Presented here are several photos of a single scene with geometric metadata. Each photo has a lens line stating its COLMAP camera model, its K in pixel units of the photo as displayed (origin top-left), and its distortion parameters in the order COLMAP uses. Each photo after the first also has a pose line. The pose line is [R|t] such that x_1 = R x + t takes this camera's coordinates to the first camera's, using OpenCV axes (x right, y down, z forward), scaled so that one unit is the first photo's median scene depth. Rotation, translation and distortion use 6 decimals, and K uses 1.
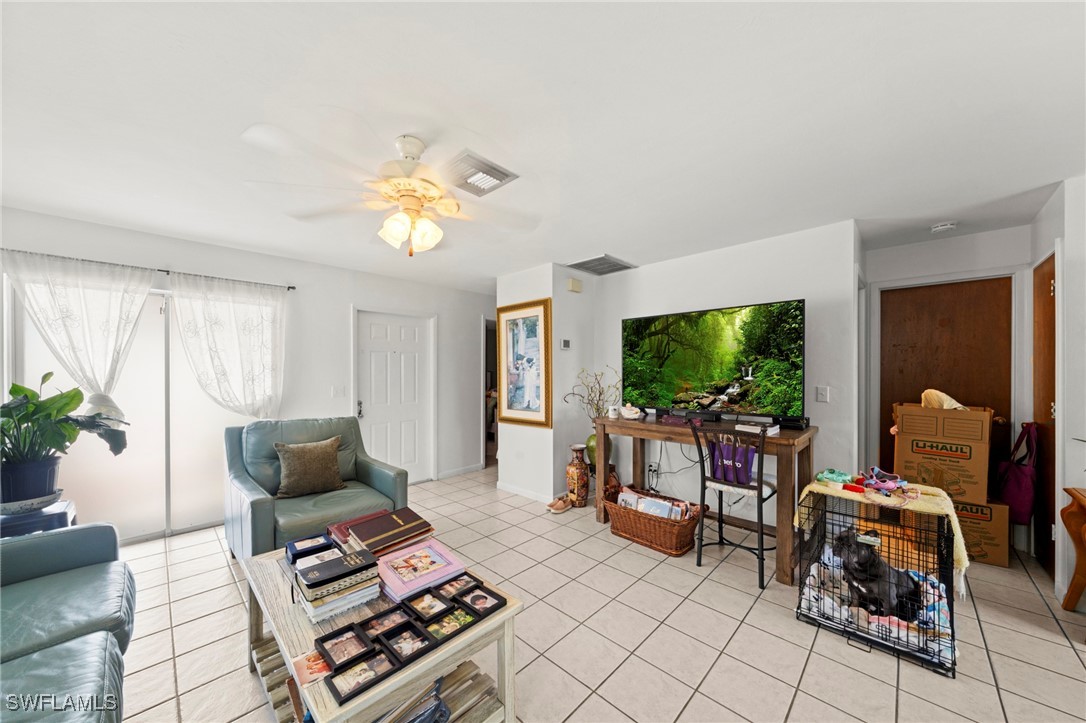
lens RADIAL K [[383.6, 0, 542.8], [0, 383.6, 370.1], [0, 0, 1]] dist [-0.001173, -0.000134]
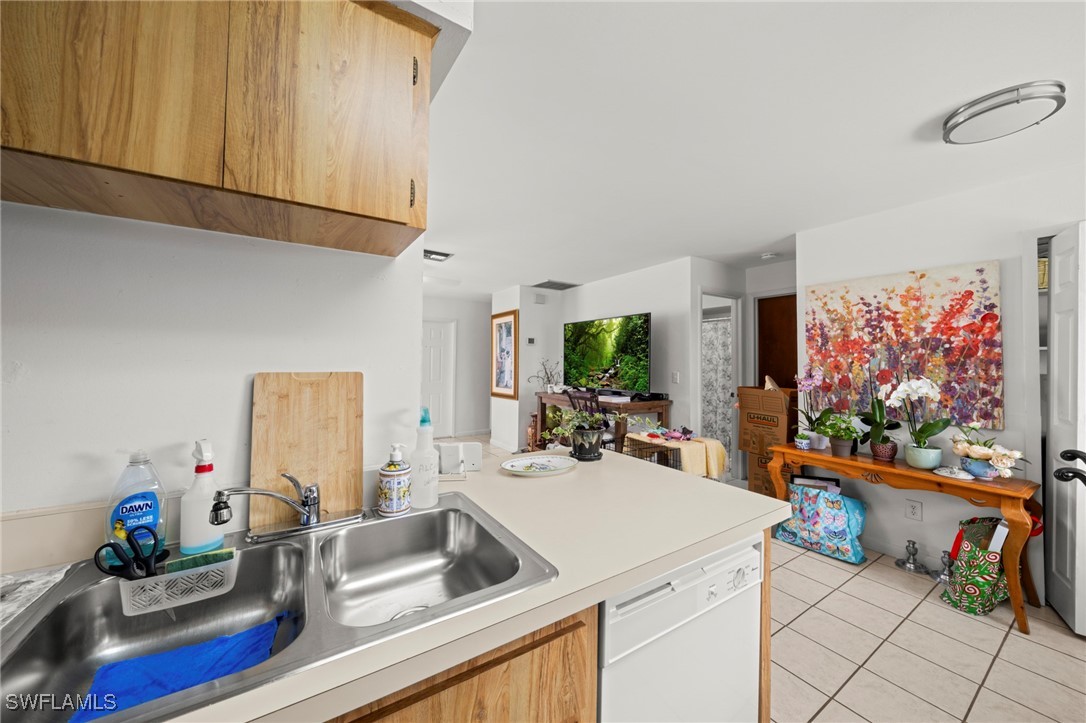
lens RADIAL K [[379.8, 0, 521.7], [0, 379.8, 351.6], [0, 0, 1]] dist [-0.001689, -0.000226]
pose [[0.969615, 0.002528, -0.244621, 0.384138], [-0.007448, 0.999788, -0.019189, -0.002140], [0.244521, 0.020427, 0.969429, -0.372937]]
